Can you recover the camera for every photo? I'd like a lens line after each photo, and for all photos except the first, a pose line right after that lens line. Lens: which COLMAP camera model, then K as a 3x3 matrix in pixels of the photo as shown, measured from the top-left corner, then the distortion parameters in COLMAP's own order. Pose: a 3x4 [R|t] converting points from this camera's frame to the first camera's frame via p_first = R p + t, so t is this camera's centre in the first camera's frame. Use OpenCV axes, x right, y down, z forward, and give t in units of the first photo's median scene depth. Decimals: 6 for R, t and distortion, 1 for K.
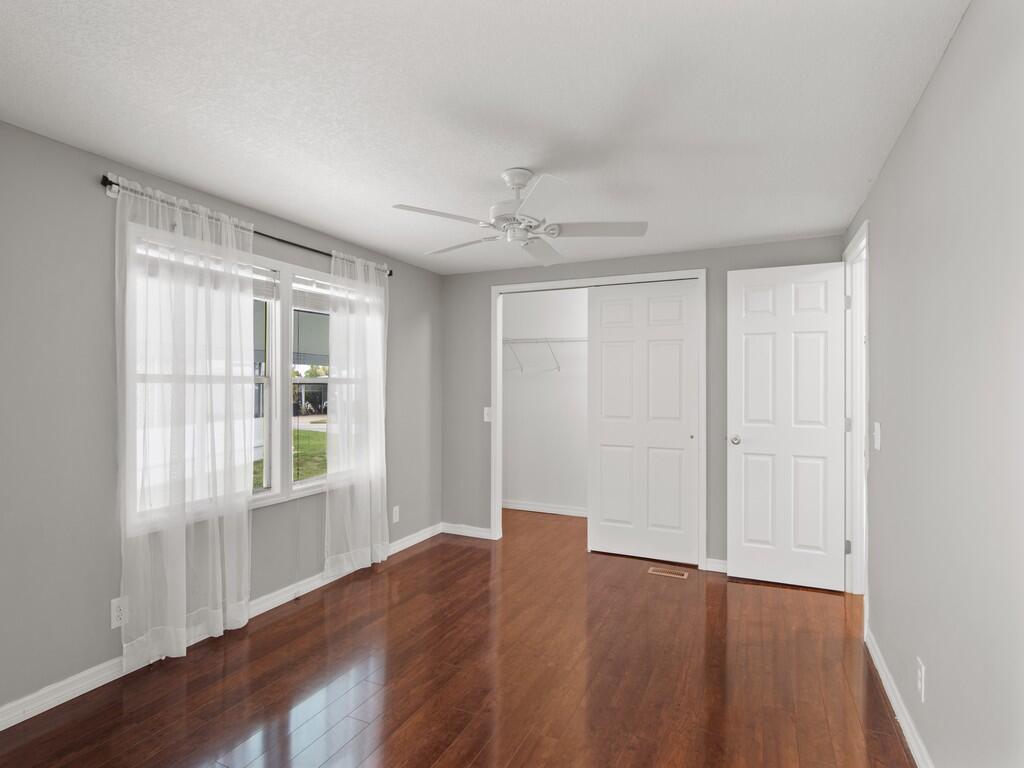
lens RADIAL K [[545.0, 0, 512.0], [0, 545.0, 384.0], [0, 0, 1]] dist [-0.005782, -0.000975]
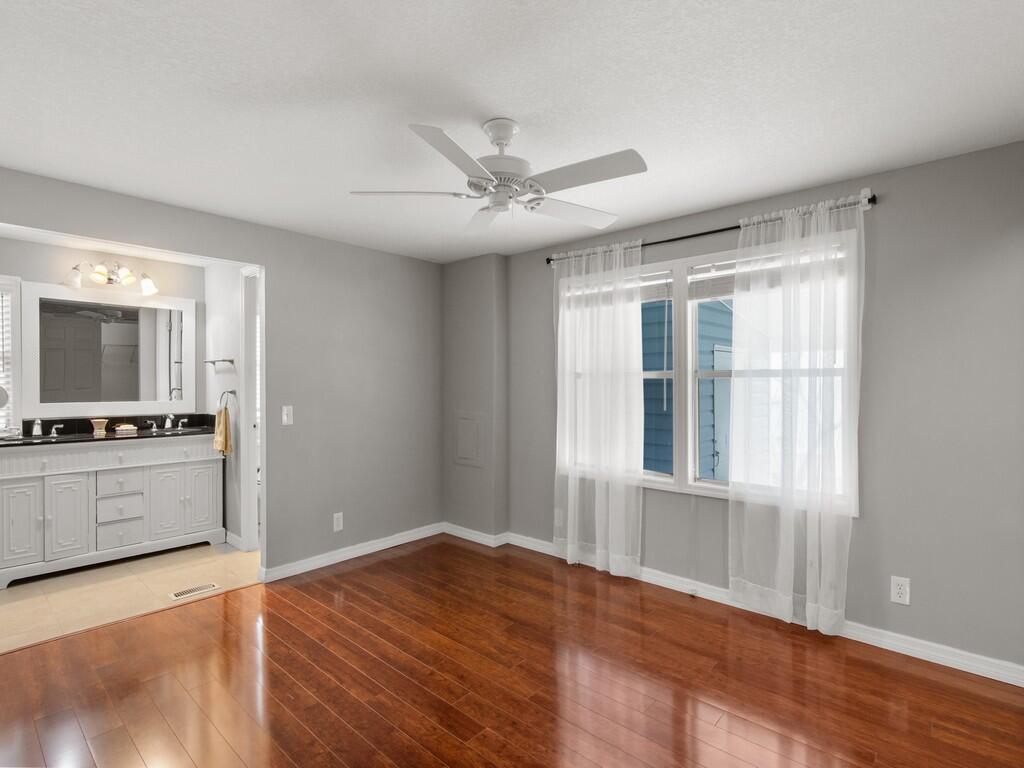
lens RADIAL K [[530.2, 0, 512.0], [0, 530.2, 384.0], [0, 0, 1]] dist [-0.001942, -0.000341]
pose [[-0.313851, 0.003834, -0.949464, 0.588691], [0.007248, 0.999972, 0.001642, 0.007064], [0.949445, -0.006367, -0.313870, 0.952333]]
